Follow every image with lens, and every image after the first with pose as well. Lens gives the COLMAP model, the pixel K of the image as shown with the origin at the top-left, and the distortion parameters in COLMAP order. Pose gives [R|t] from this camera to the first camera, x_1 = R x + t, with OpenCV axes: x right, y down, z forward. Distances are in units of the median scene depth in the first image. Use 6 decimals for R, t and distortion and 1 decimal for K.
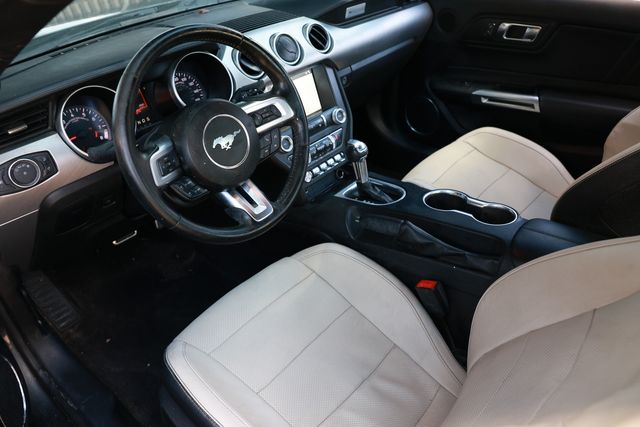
lens RADIAL K [[499.7, 0, 320.0], [0, 499.7, 213.5], [0, 0, 1]] dist [-0.125710, 0.122080]
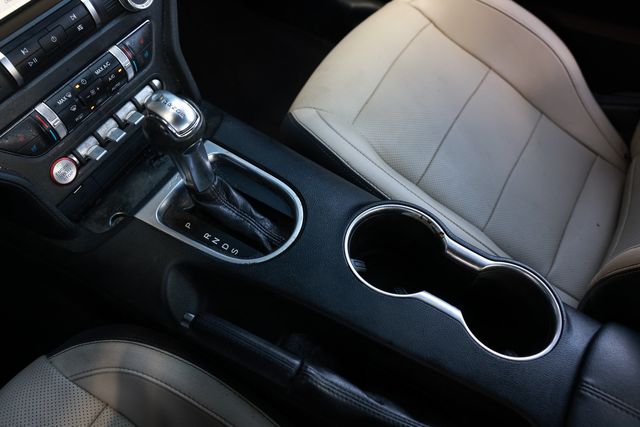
lens RADIAL K [[499.7, 0, 320.0], [0, 499.7, 213.5], [0, 0, 1]] dist [-0.125710, 0.122080]
pose [[0.978763, -0.073377, 0.191413, 0.097933], [-0.015416, 0.904752, 0.425659, -0.209442], [-0.204415, -0.419570, 0.884407, 0.580224]]
